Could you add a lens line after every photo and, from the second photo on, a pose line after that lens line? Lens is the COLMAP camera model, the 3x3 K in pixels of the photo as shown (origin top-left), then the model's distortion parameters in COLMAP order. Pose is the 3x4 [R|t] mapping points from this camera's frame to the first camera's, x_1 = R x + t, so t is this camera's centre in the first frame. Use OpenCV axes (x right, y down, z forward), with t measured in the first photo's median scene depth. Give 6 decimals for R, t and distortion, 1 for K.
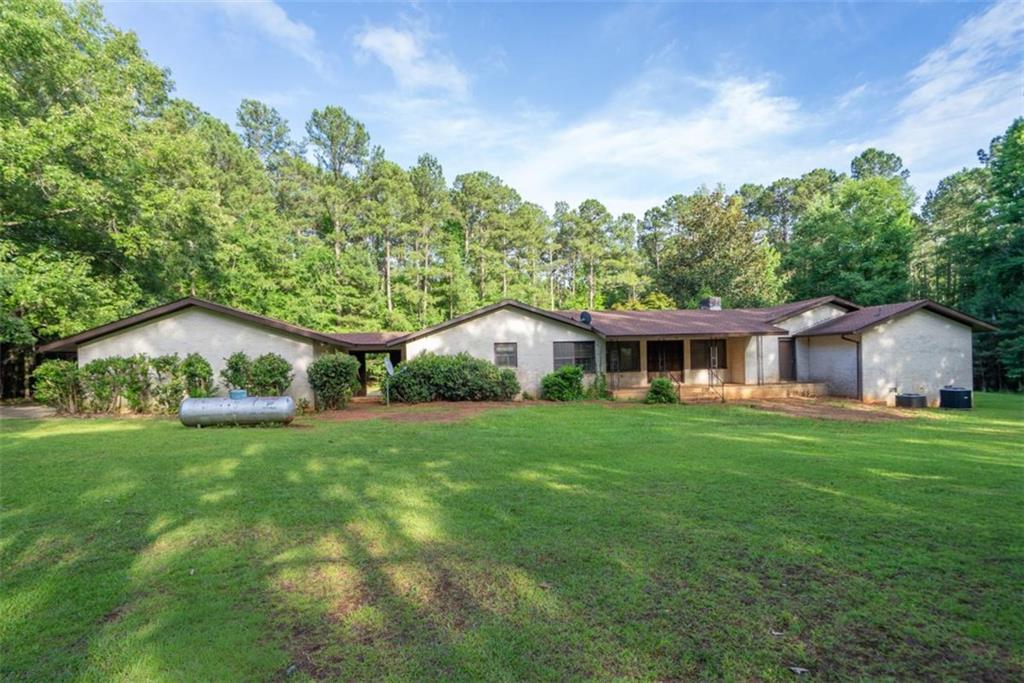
lens RADIAL K [[473.4, 0, 516.6], [0, 473.4, 373.7], [0, 0, 1]] dist [0.000727, 0.000115]
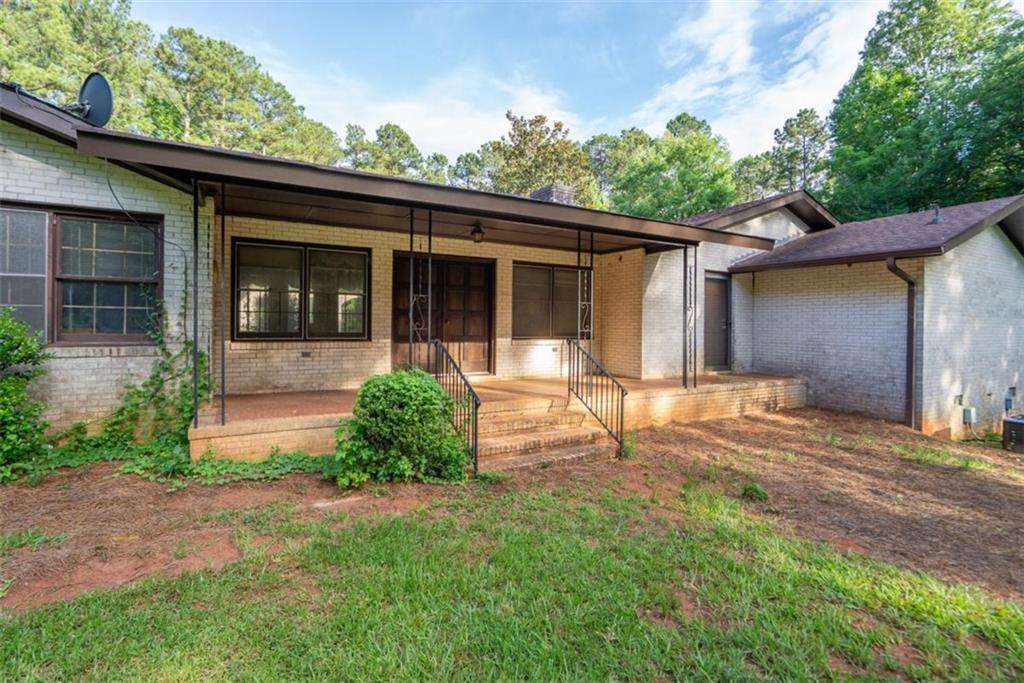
lens RADIAL K [[473.4, 0, 511.6], [0, 473.4, 340.6], [0, 0, 1]] dist [0.000727, 0.000115]
pose [[0.930451, 0.024444, 0.365599, 0.228696], [-0.024550, 0.999689, -0.004361, -0.005877], [-0.365592, -0.004917, 0.930762, 0.647785]]
